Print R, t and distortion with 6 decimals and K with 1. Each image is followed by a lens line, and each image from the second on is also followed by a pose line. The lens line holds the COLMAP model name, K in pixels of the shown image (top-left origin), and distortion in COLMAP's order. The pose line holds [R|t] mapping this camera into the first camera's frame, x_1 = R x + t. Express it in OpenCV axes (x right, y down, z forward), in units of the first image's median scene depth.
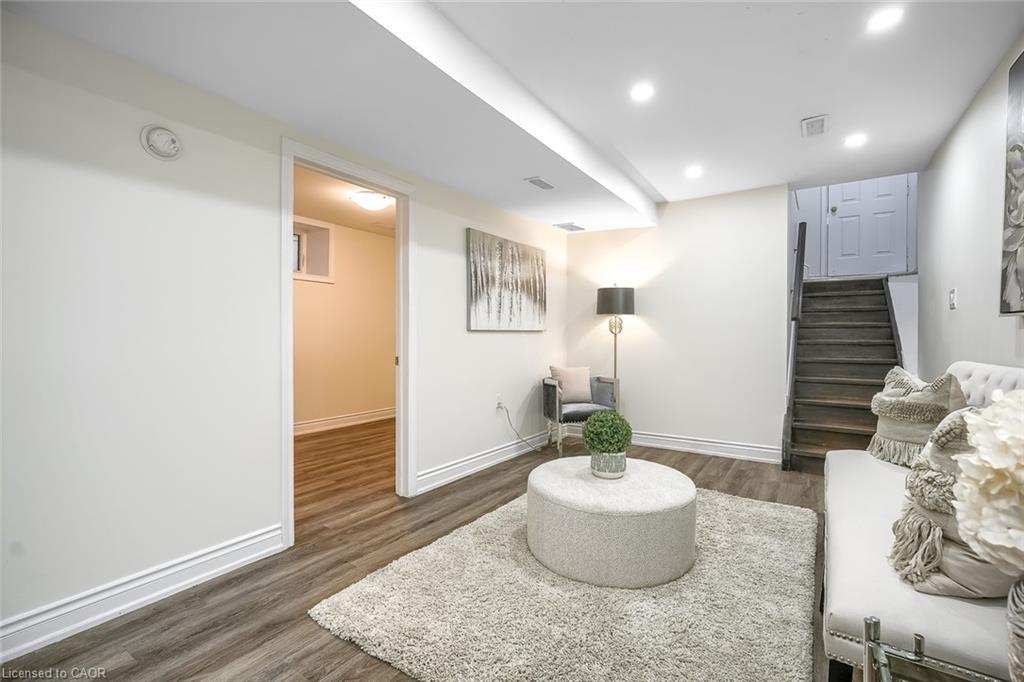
lens RADIAL K [[448.9, 0, 519.4], [0, 448.9, 337.4], [0, 0, 1]] dist [-0.016594, 0.003915]
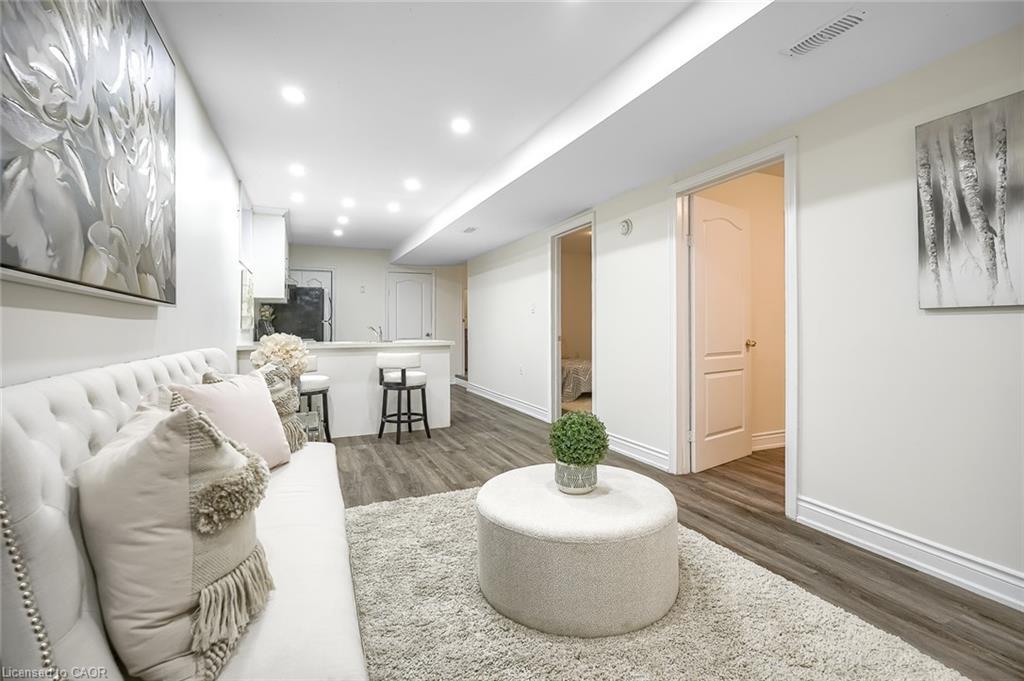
lens RADIAL K [[448.9, 0, 514.7], [0, 448.9, 321.3], [0, 0, 1]] dist [-0.016594, 0.003915]
pose [[-0.525306, -0.007561, -0.850880, 0.773511], [0.004581, 0.999921, -0.011713, 0.003735], [0.850901, -0.010051, -0.525230, 1.077735]]
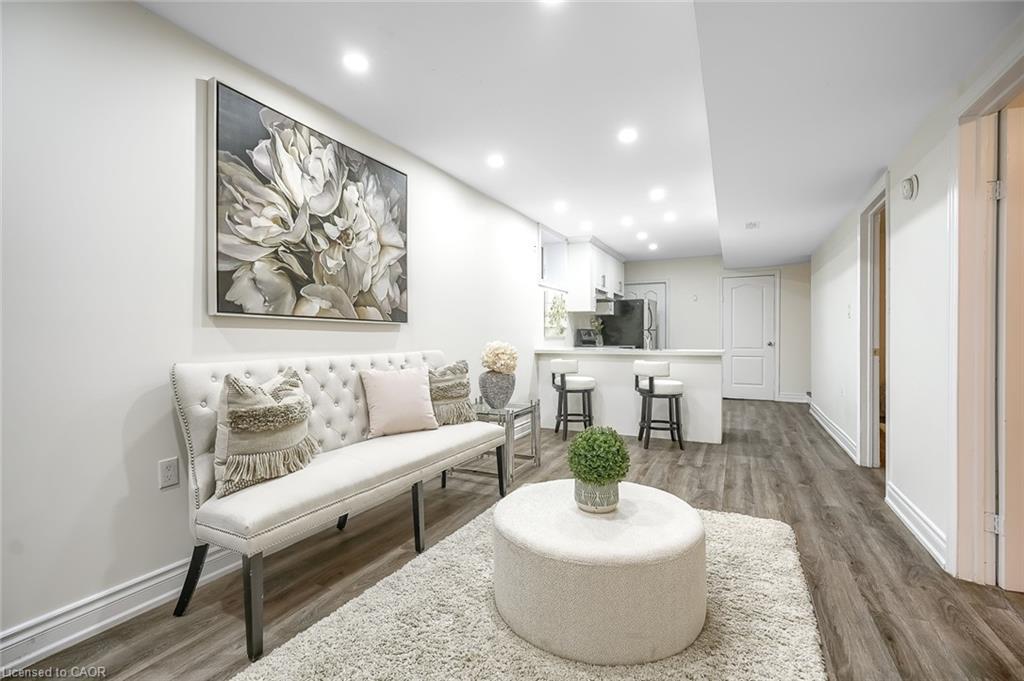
lens RADIAL K [[448.9, 0, 529.3], [0, 448.9, 336.3], [0, 0, 1]] dist [-0.016594, 0.003915]
pose [[-0.989812, 0.002749, -0.142354, 0.343787], [0.002517, 0.999995, 0.001811, 0.001095], [0.142359, 0.001434, -0.989814, 1.417928]]
